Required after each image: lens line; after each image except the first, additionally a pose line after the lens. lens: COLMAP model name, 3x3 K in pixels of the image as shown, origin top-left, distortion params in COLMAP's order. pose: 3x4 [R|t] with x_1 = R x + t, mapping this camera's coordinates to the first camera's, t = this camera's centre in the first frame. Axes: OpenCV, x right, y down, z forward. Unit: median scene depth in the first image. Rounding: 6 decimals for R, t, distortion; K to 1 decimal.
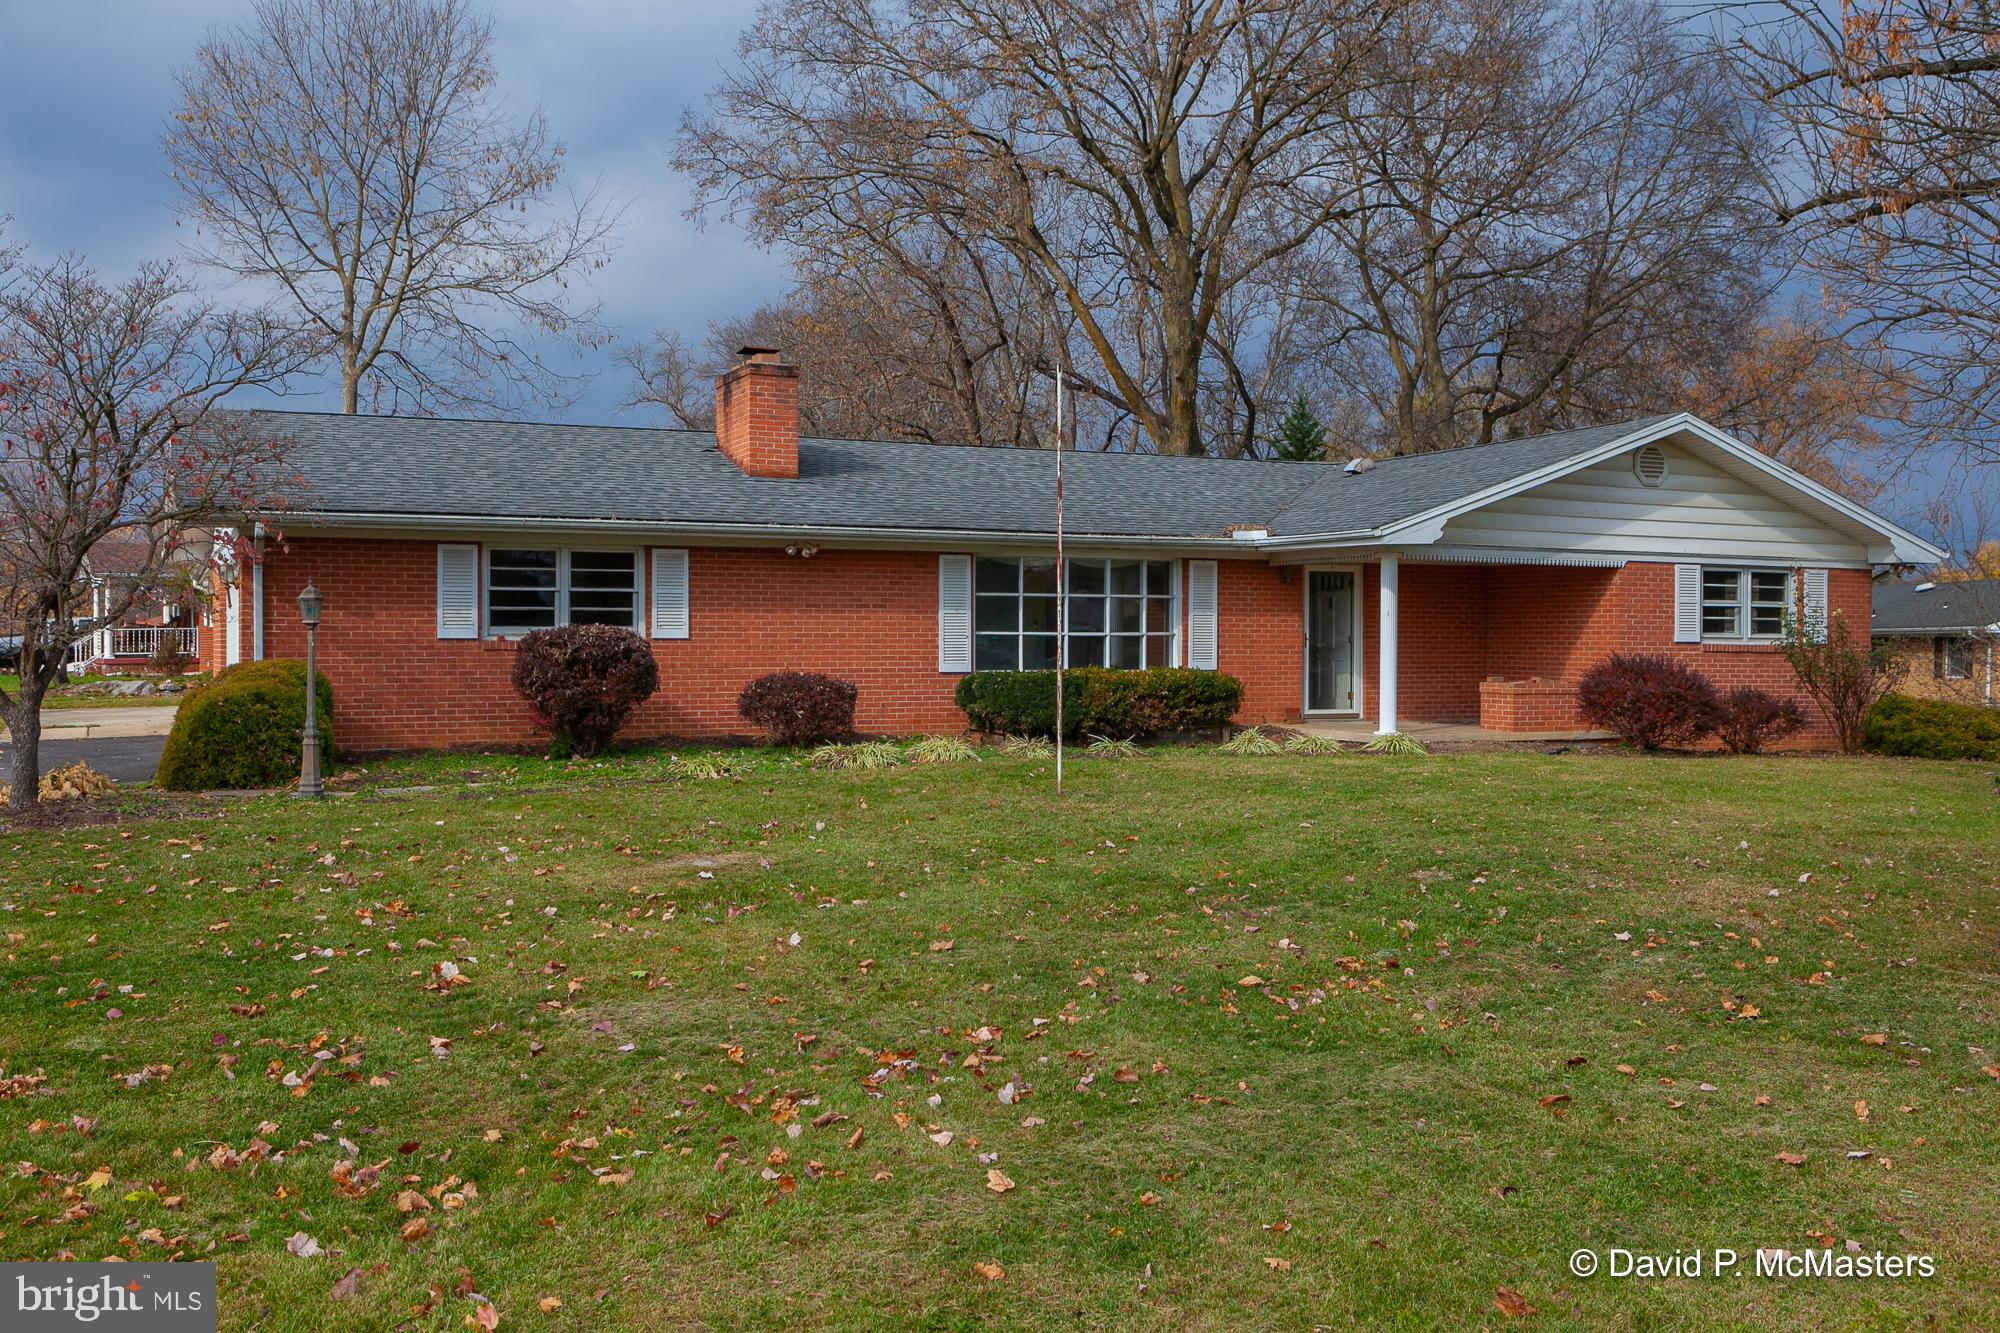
lens RADIAL K [[1833.7, 0, 1005.6], [0, 1833.7, 702.2], [0, 0, 1]] dist [-0.013905, -0.013104]
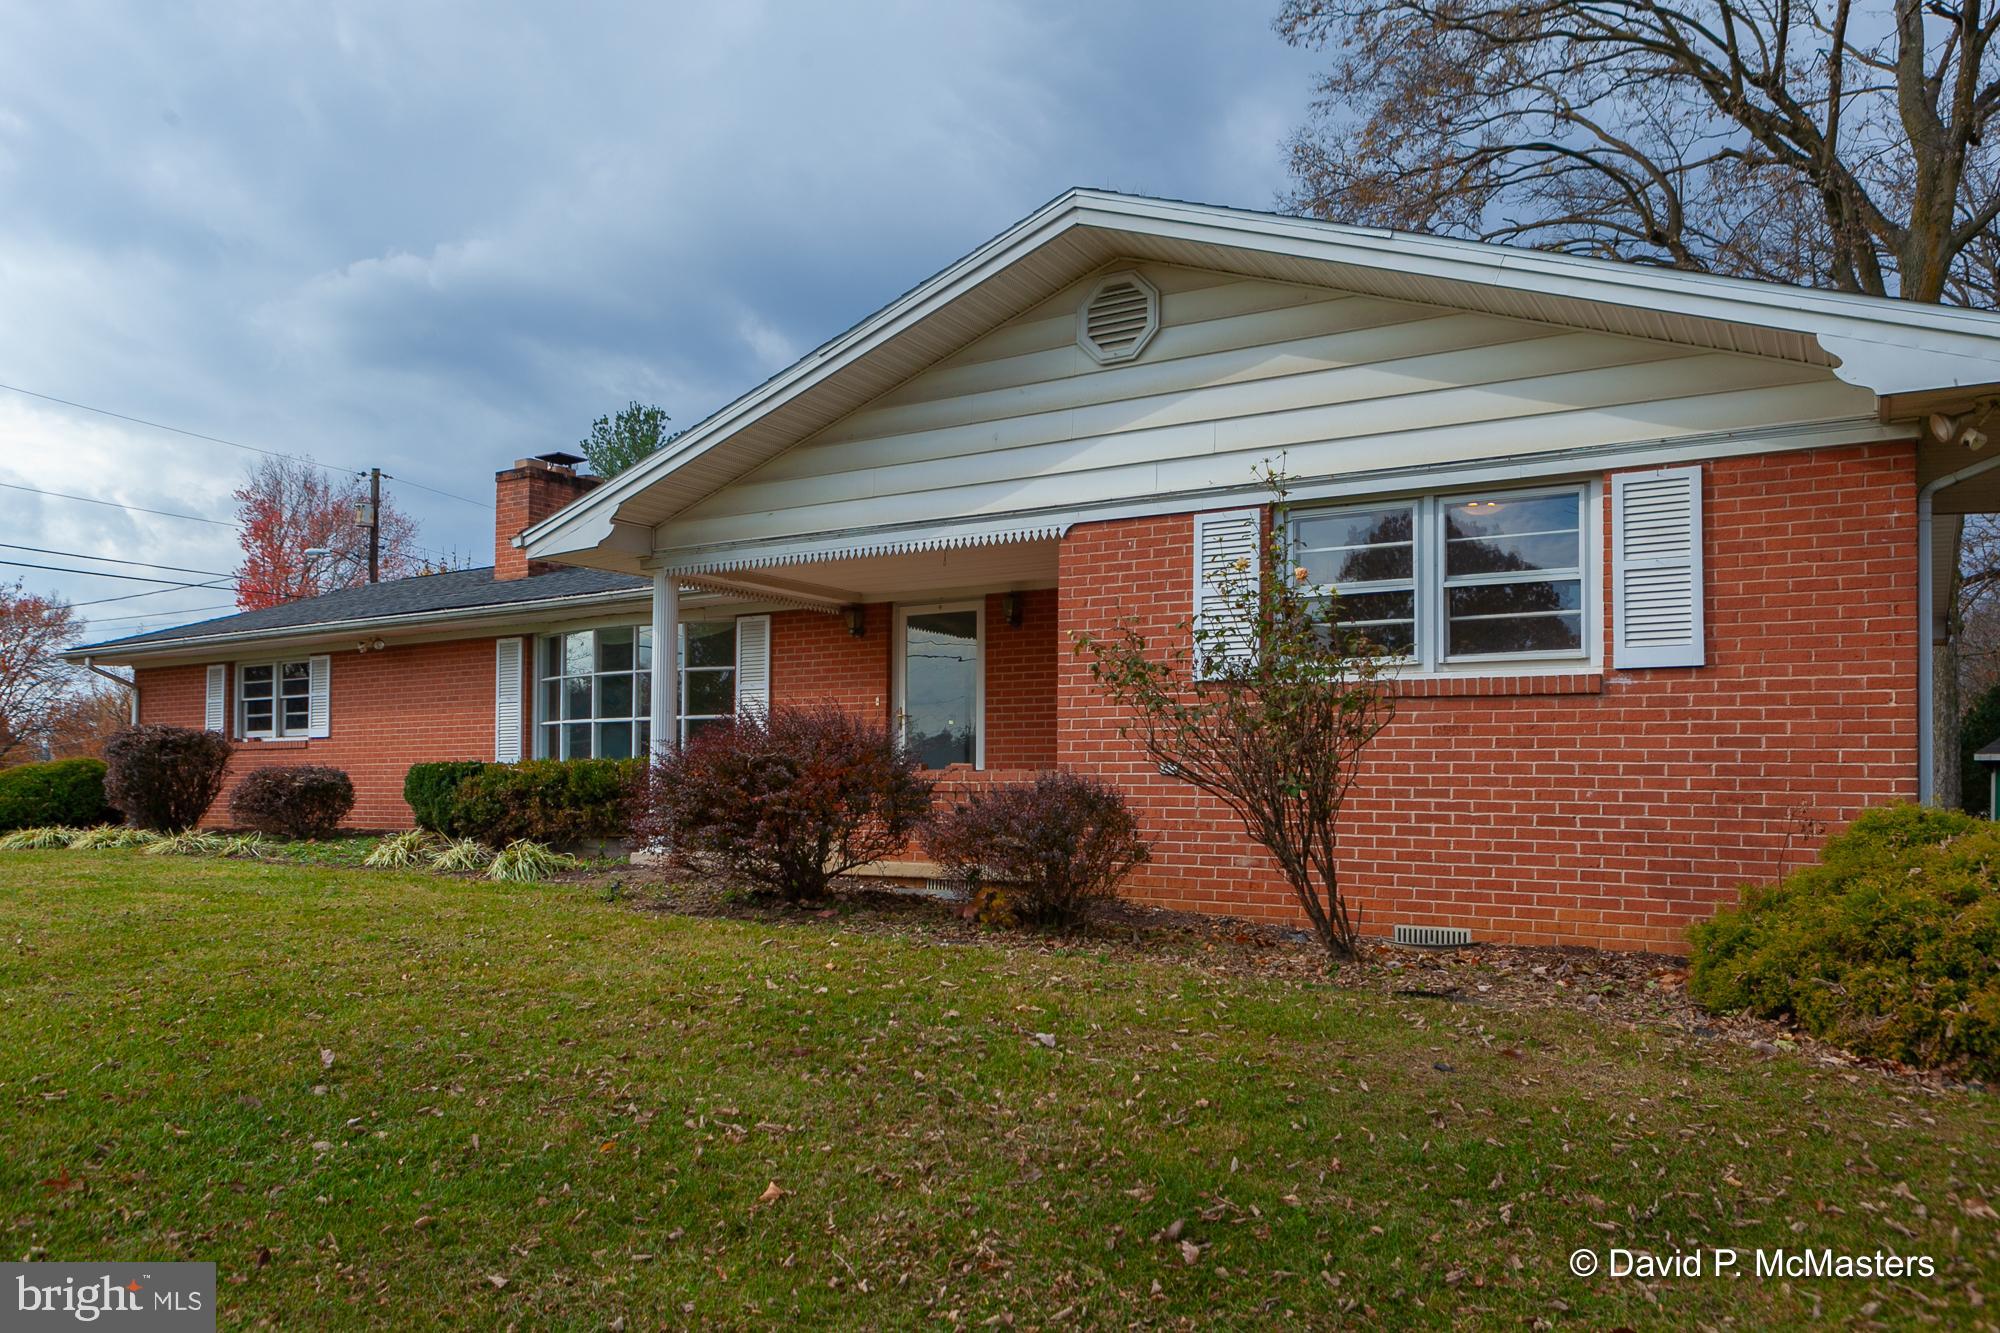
lens RADIAL K [[1423.5, 0, 988.3], [0, 1423.5, 764.1], [0, 0, 1]] dist [-0.059097, 0.049810]
pose [[0.538596, -0.018637, -0.842358, 0.674813], [-0.028139, 0.998800, -0.040090, 0.003412], [0.842094, 0.045296, 0.537425, 0.809272]]
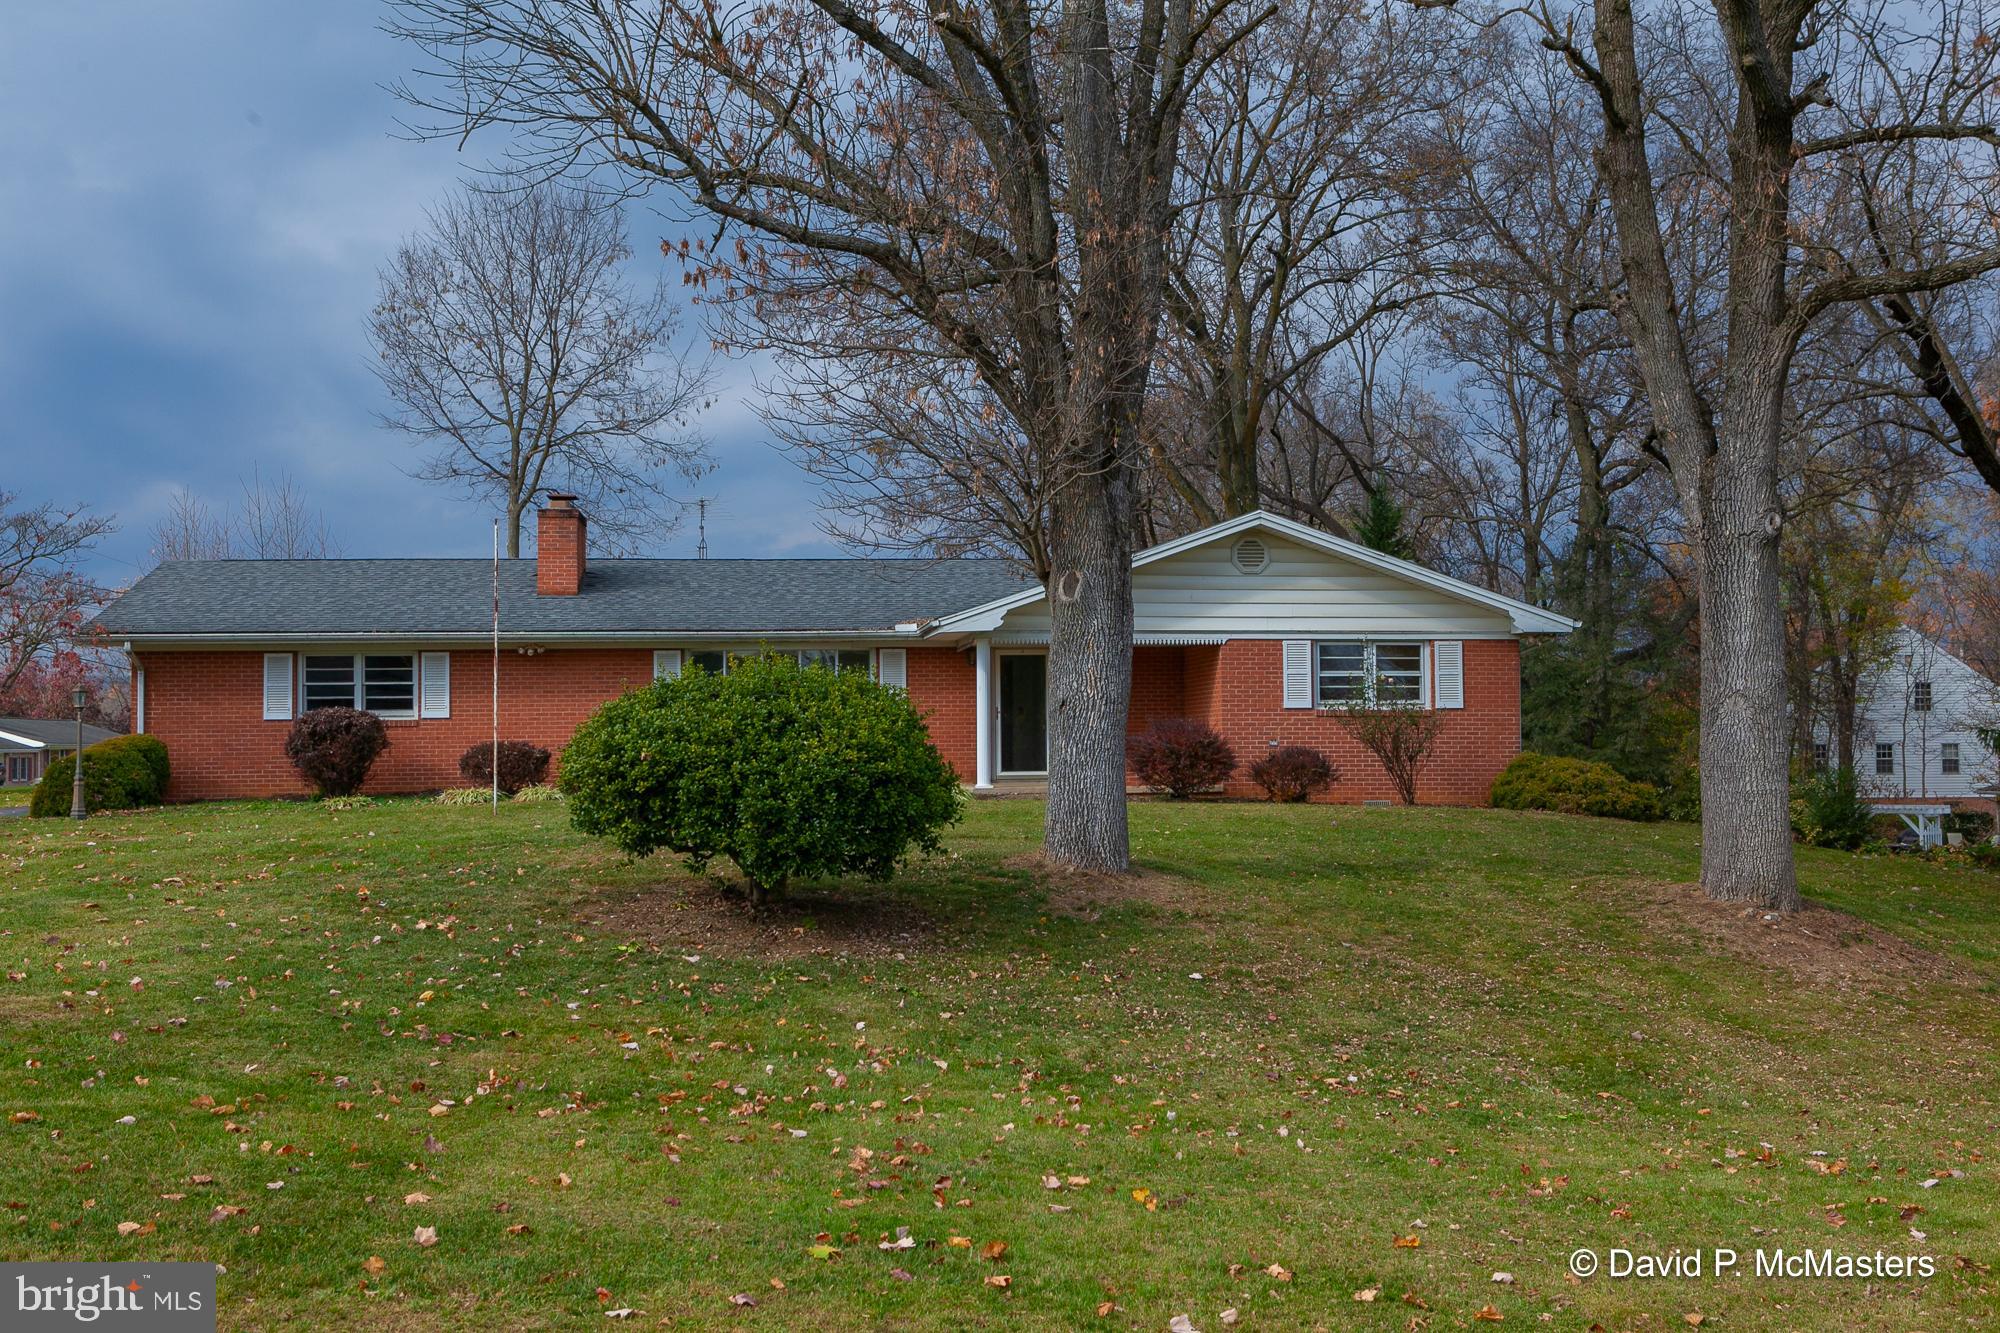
lens RADIAL K [[2050.7, 0, 1010.0], [0, 2050.7, 742.6], [0, 0, 1]] dist [-0.010242, 0.010011]
pose [[0.949208, -0.013246, -0.314372, 0.640533], [0.002392, 0.999388, -0.034885, 0.034540], [0.314641, 0.032361, 0.948659, -0.283319]]
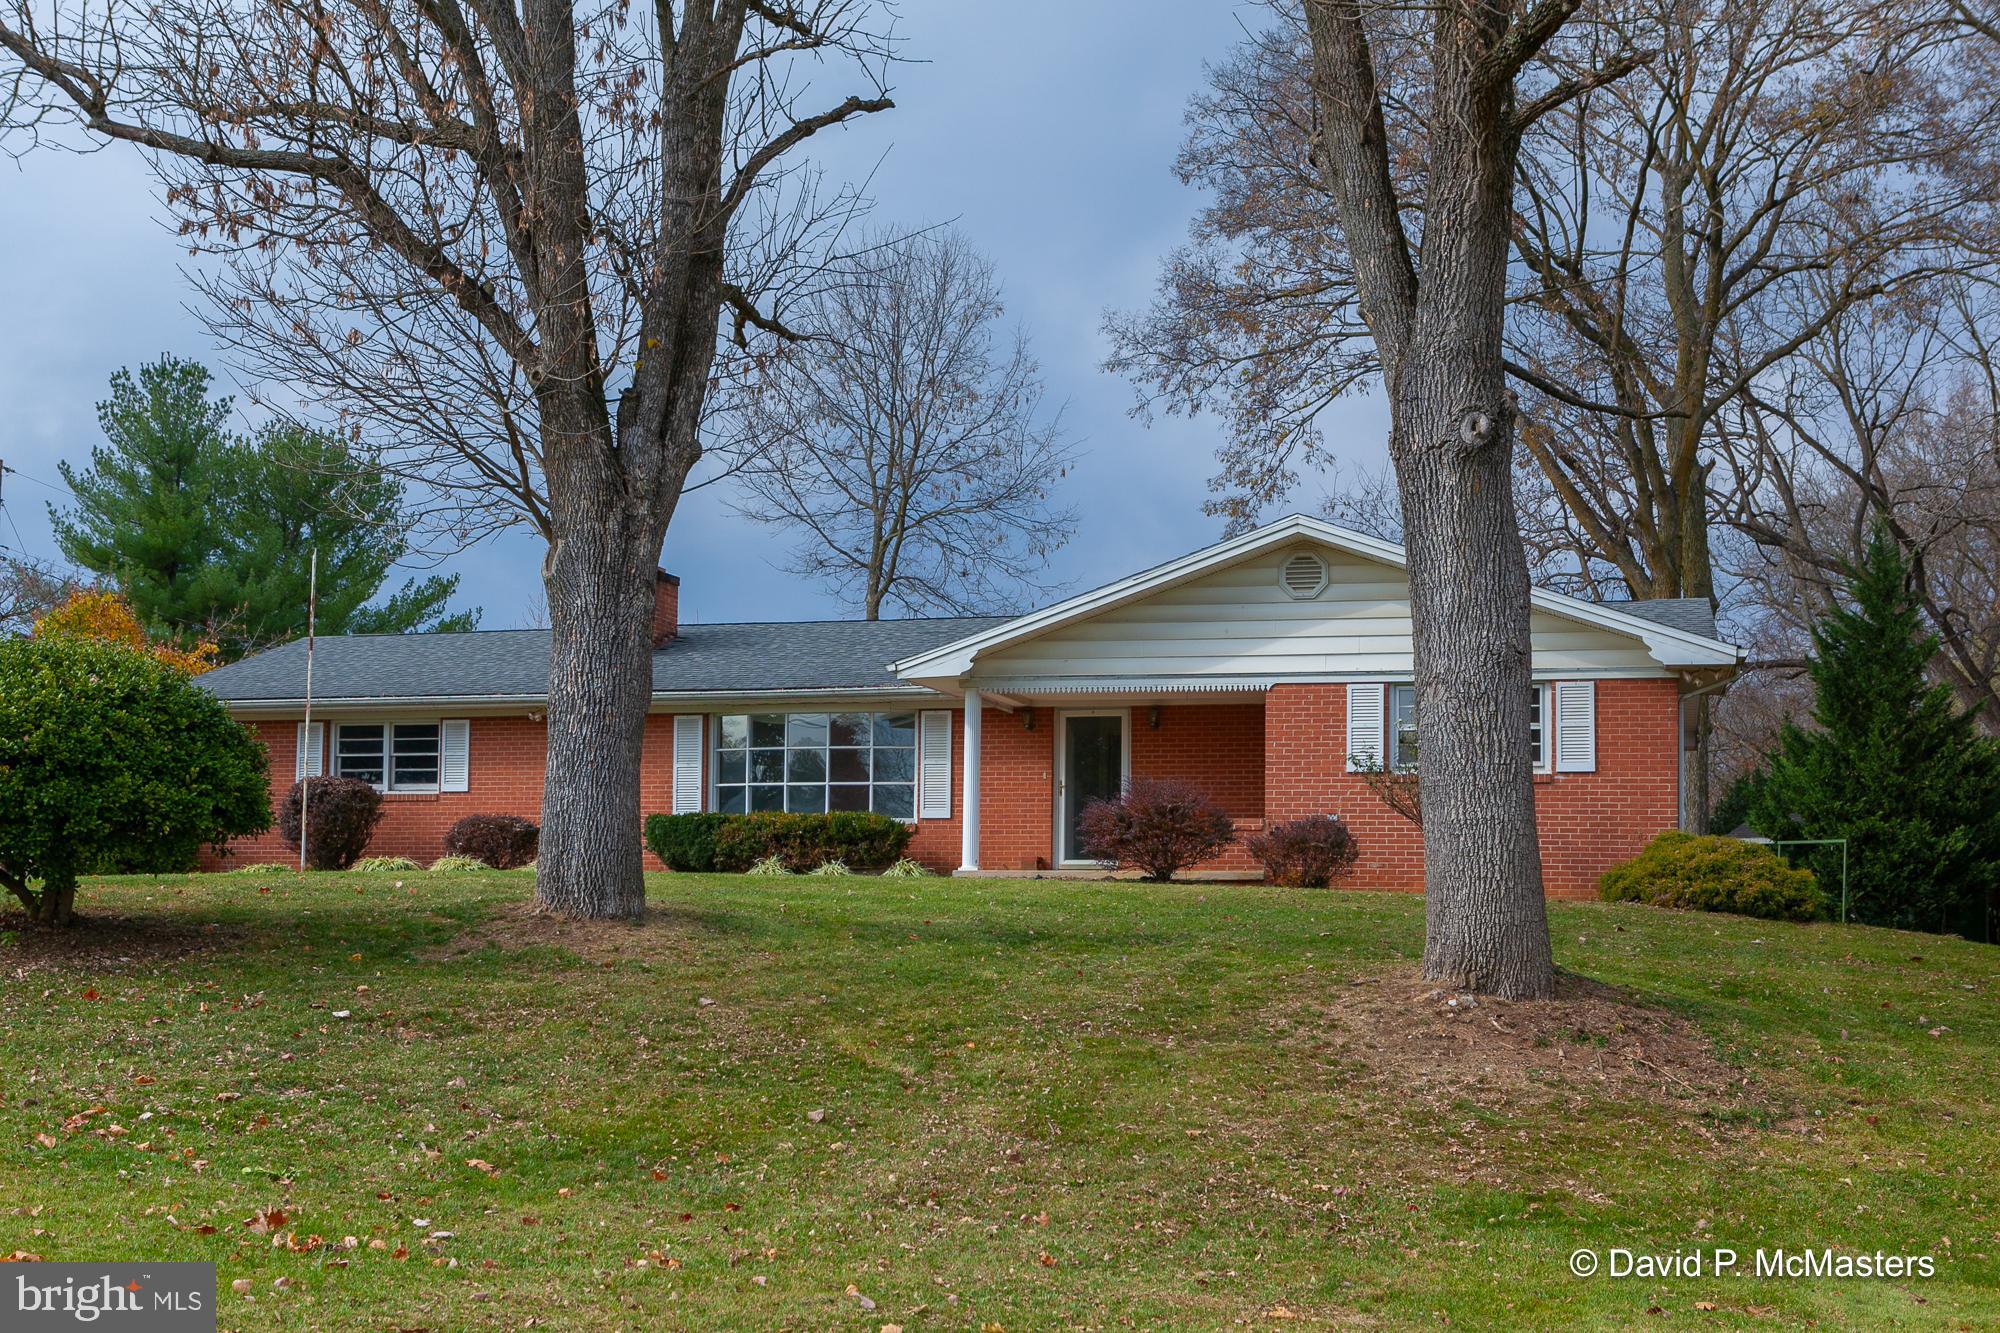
lens RADIAL K [[2263.7, 0, 1034.5], [0, 2263.7, 783.2], [0, 0, 1]] dist [-0.063151, 0.017089]
pose [[0.767469, -0.035915, -0.640080, 1.000116], [-0.026567, 0.995790, -0.087727, 0.075795], [0.640536, 0.084333, 0.763284, 0.078902]]
